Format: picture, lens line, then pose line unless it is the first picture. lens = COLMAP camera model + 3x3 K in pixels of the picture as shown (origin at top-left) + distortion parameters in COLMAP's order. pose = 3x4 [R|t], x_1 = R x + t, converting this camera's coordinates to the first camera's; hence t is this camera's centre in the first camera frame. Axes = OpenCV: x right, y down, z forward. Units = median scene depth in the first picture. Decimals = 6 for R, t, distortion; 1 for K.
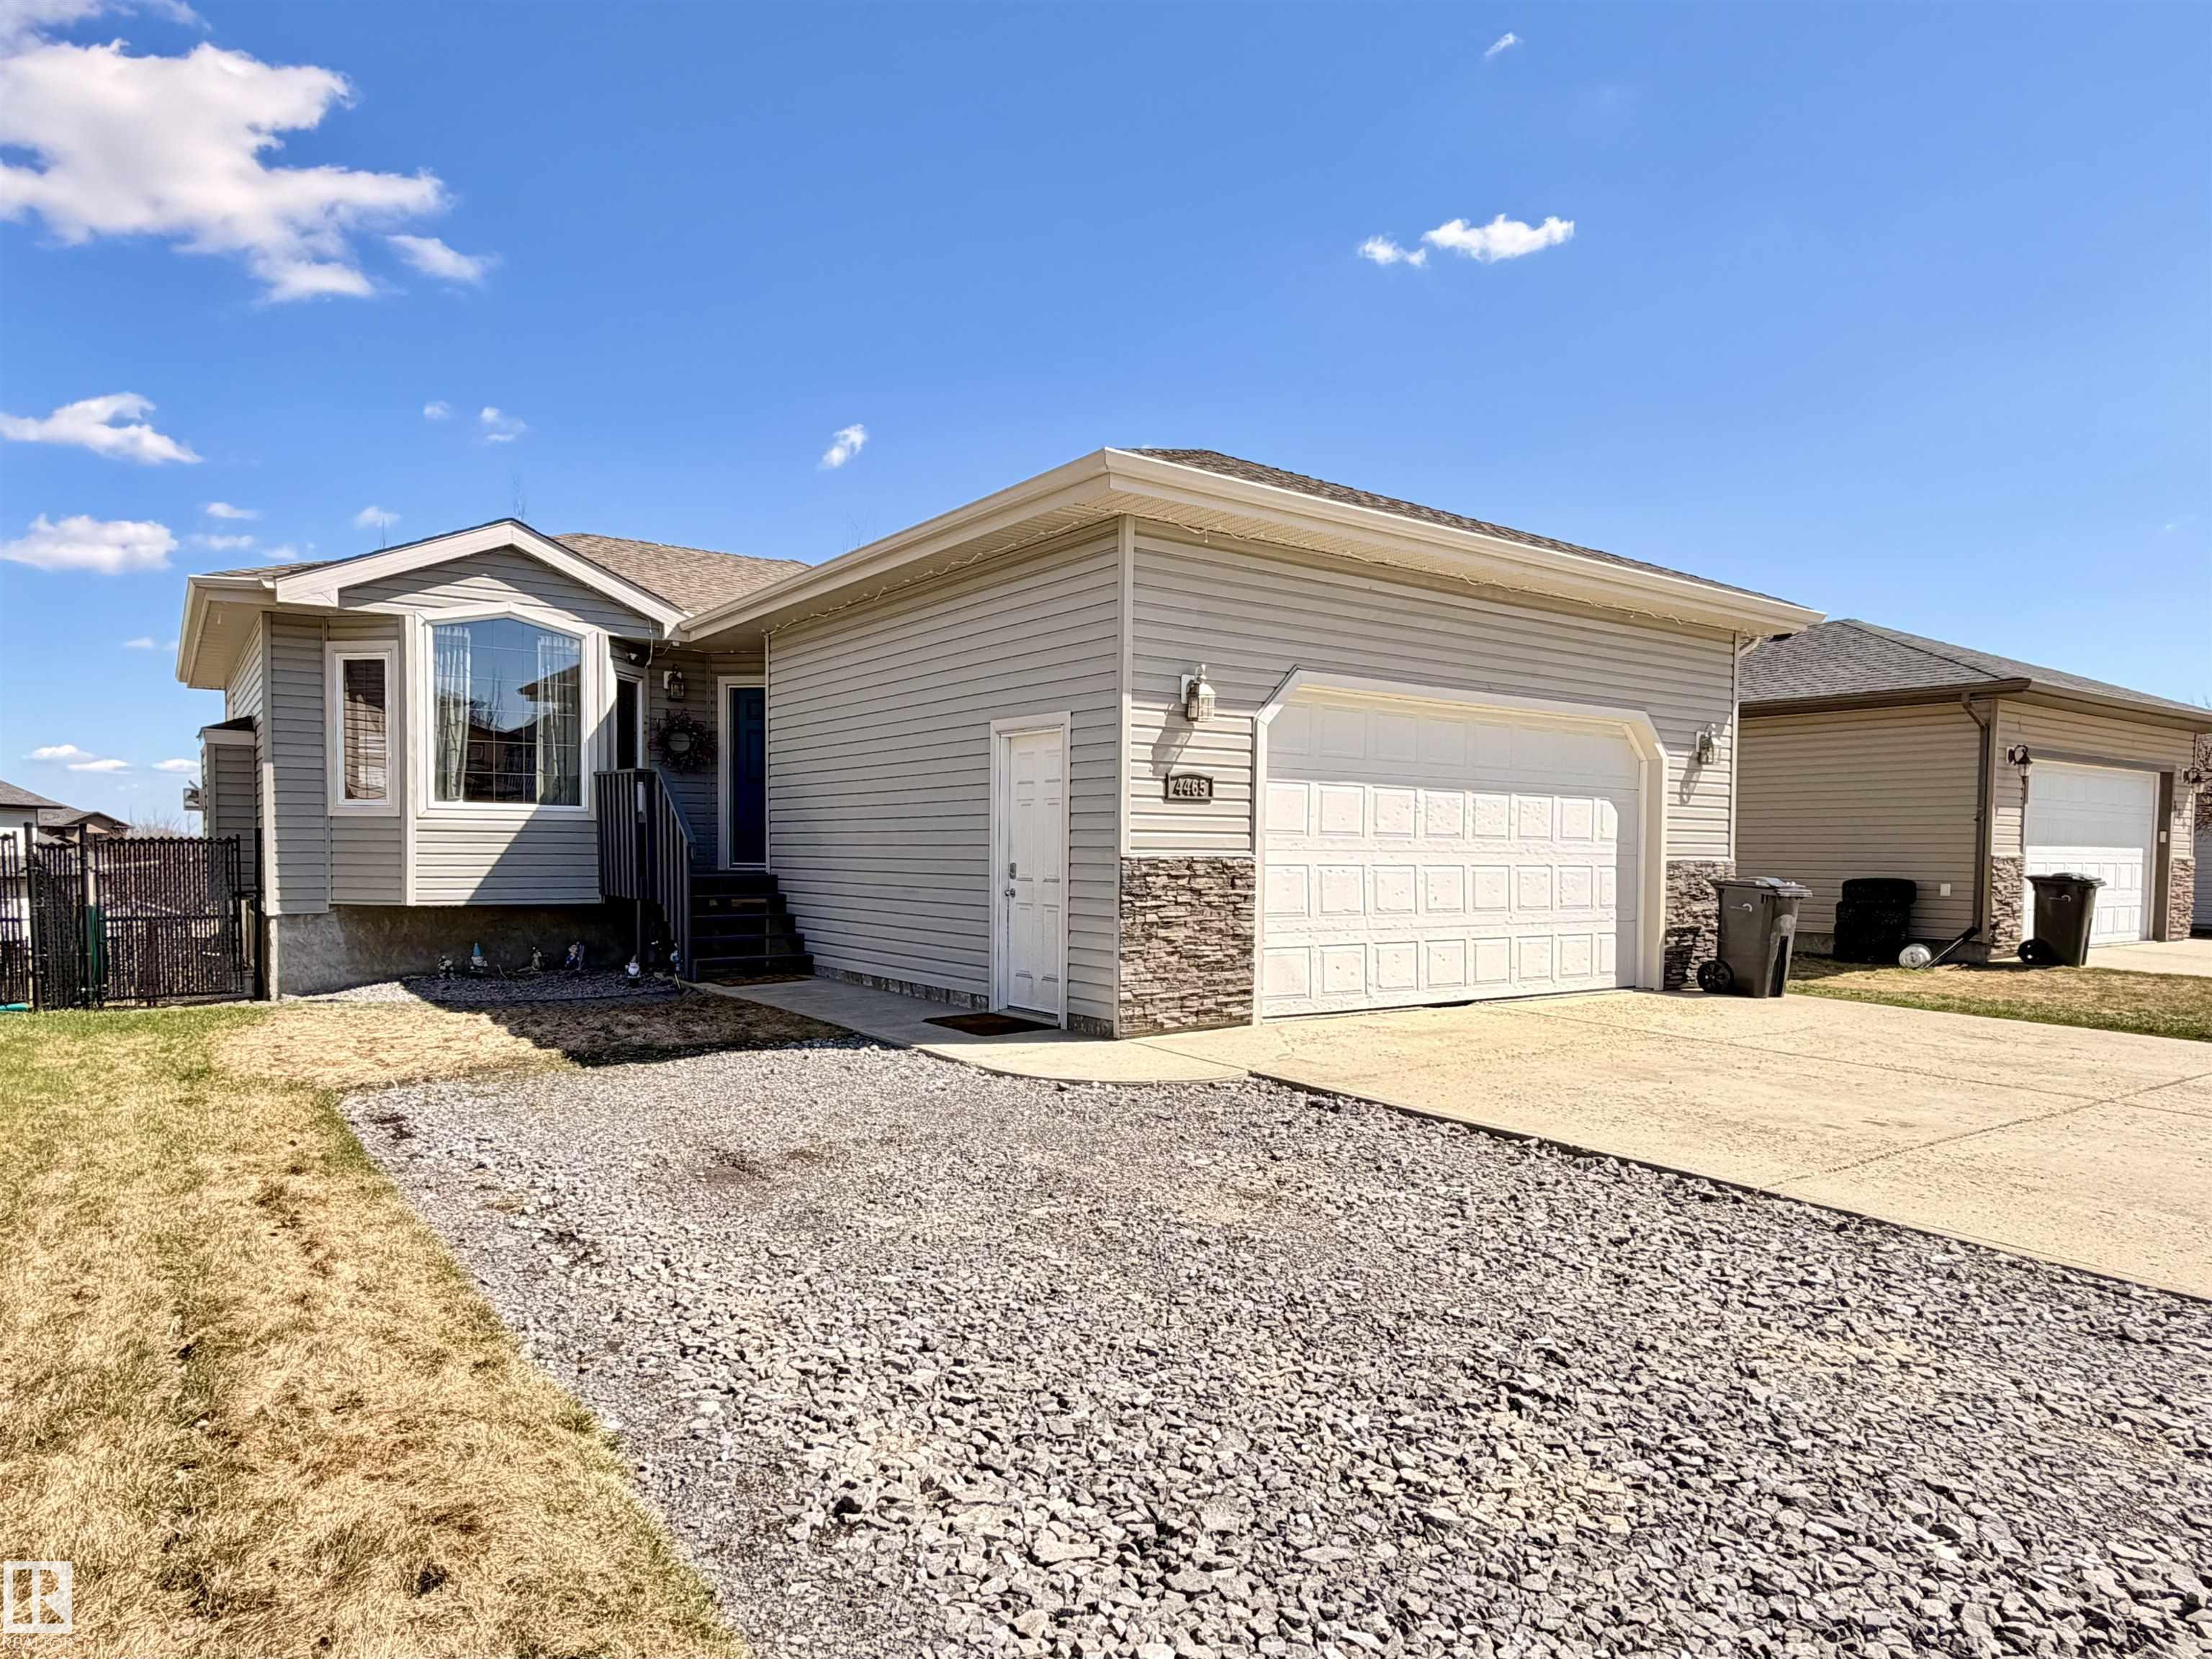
lens RADIAL K [[1332.8, 0, 1111.1], [0, 1332.8, 910.1], [0, 0, 1]] dist [0.000699, -0.000322]
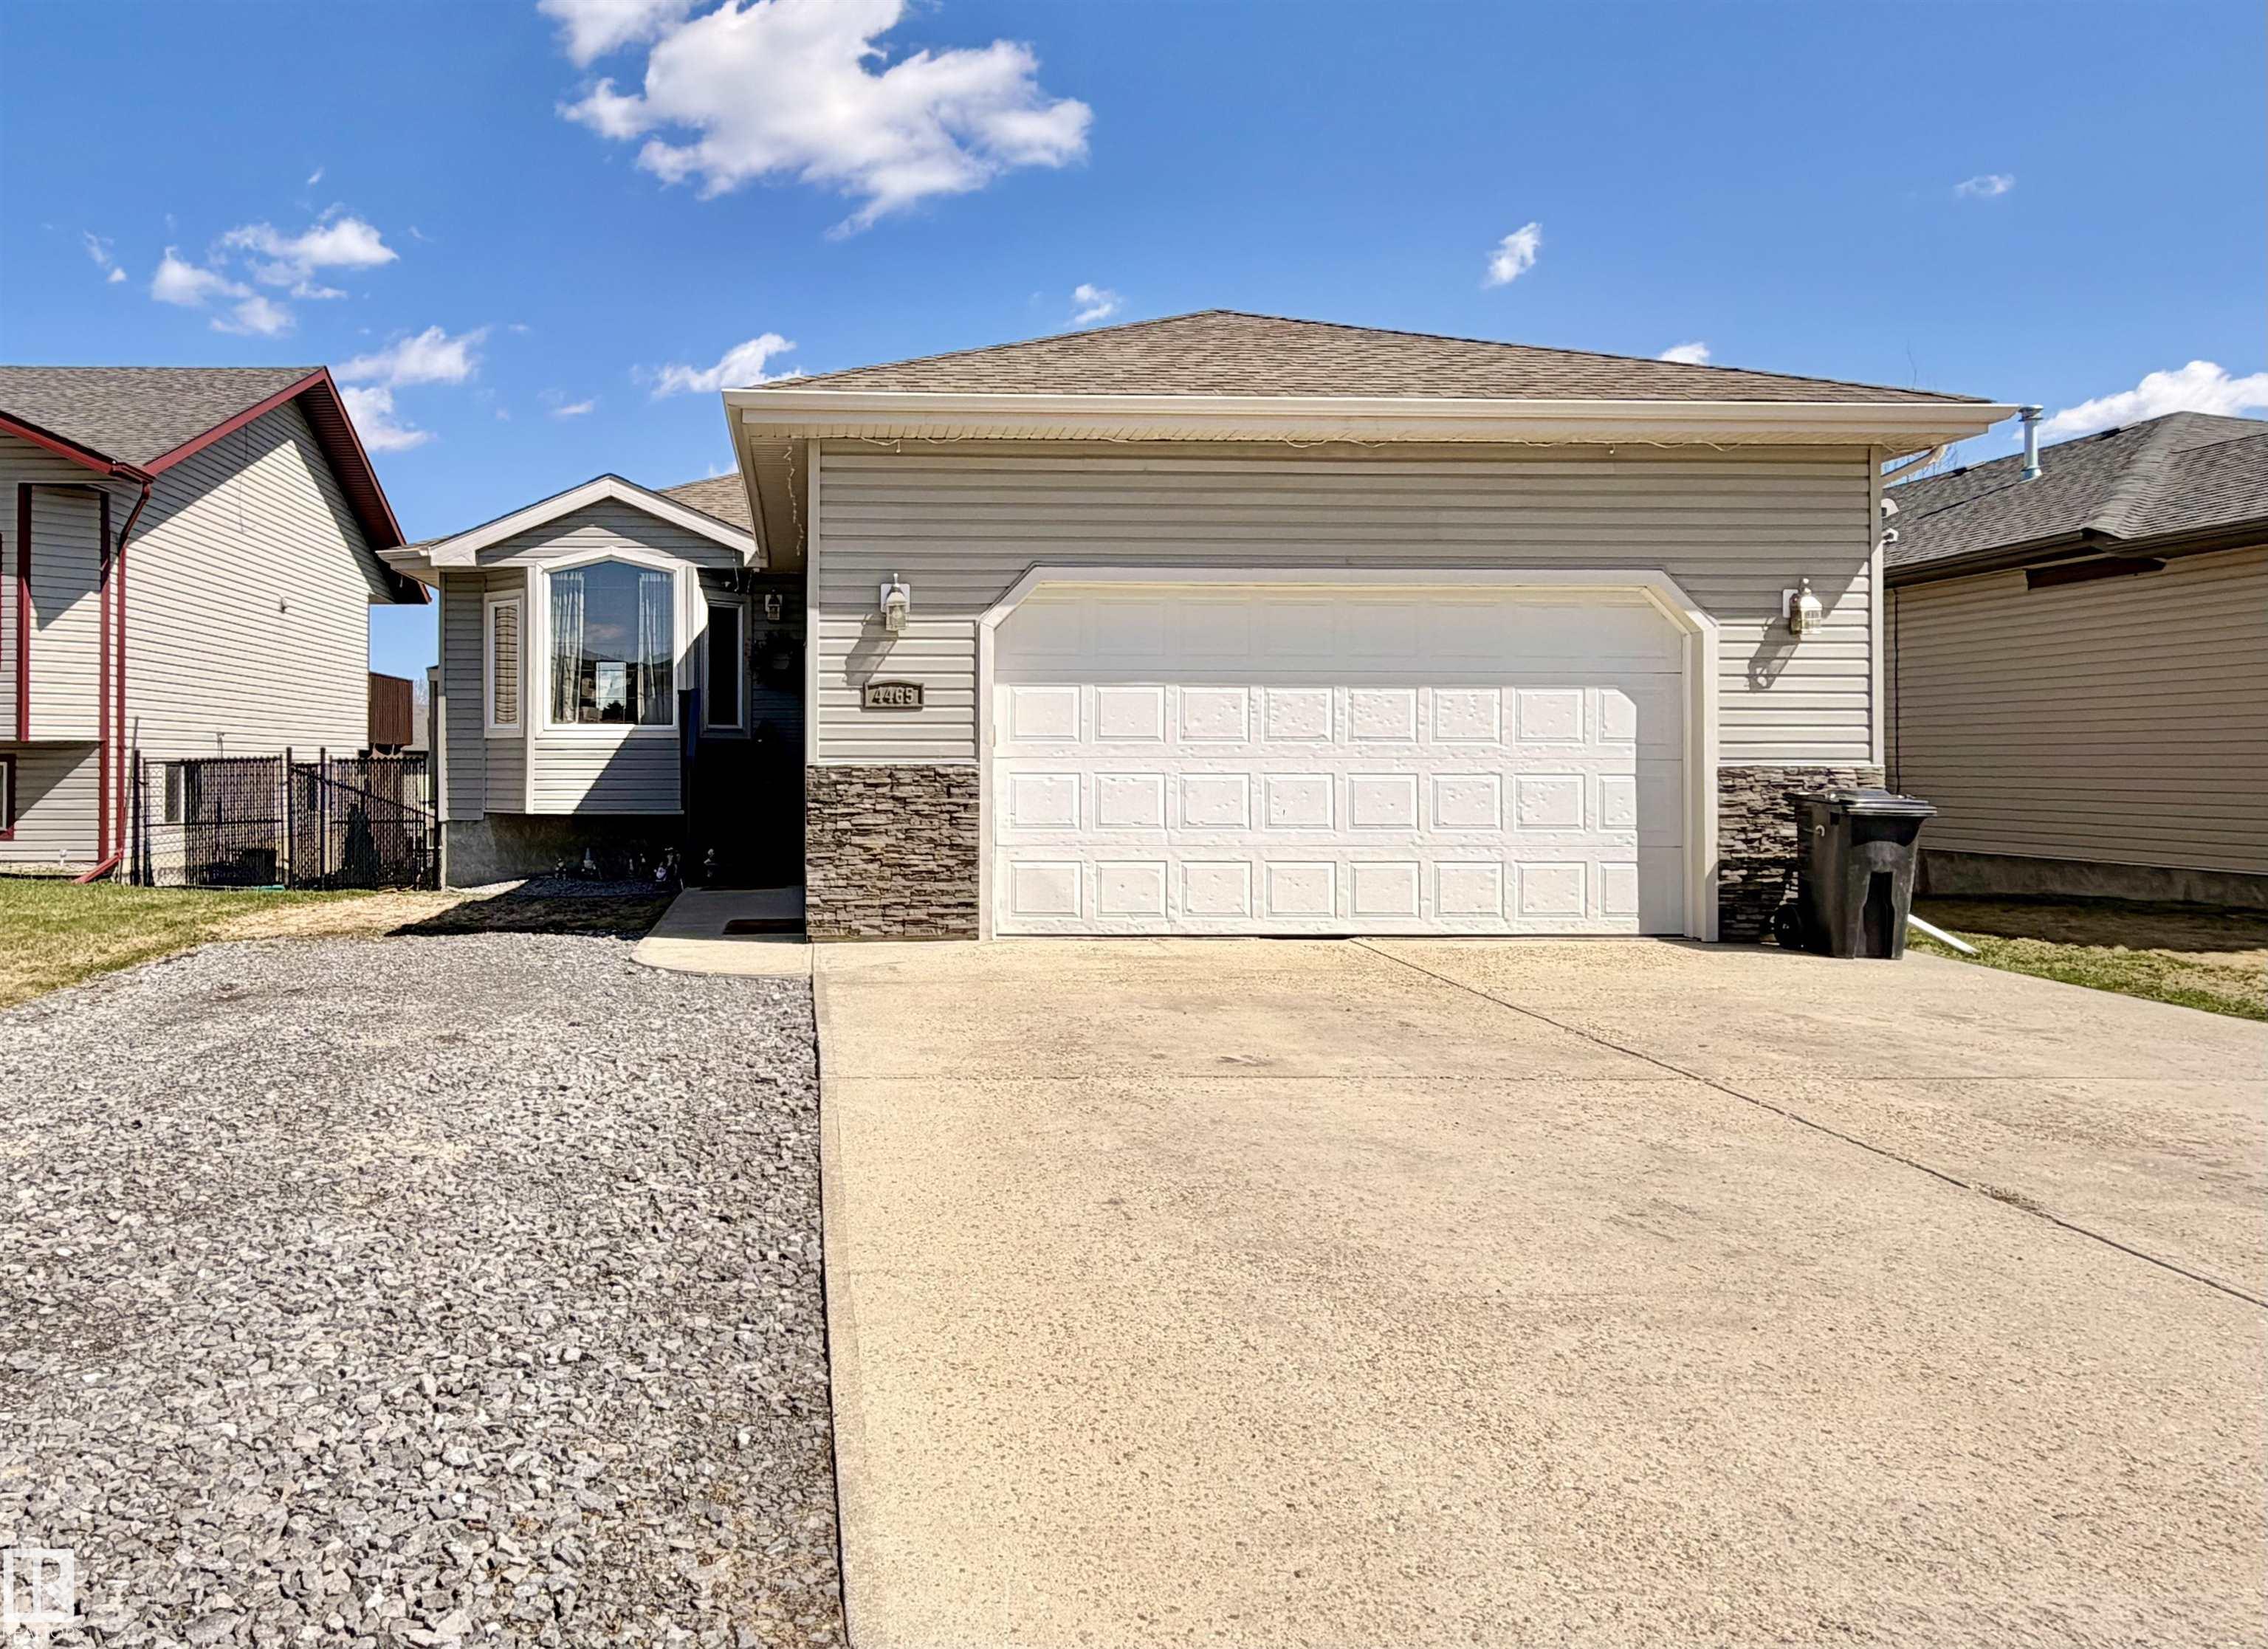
lens RADIAL K [[1624.8, 0, 853.2], [0, 1624.8, 773.3], [0, 0, 1]] dist [-0.008872, 0.009674]
pose [[0.828598, -0.005584, -0.559816, 0.651130], [-0.018020, 0.999166, -0.036638, 0.010426], [0.559554, 0.040446, 0.827807, -0.021877]]
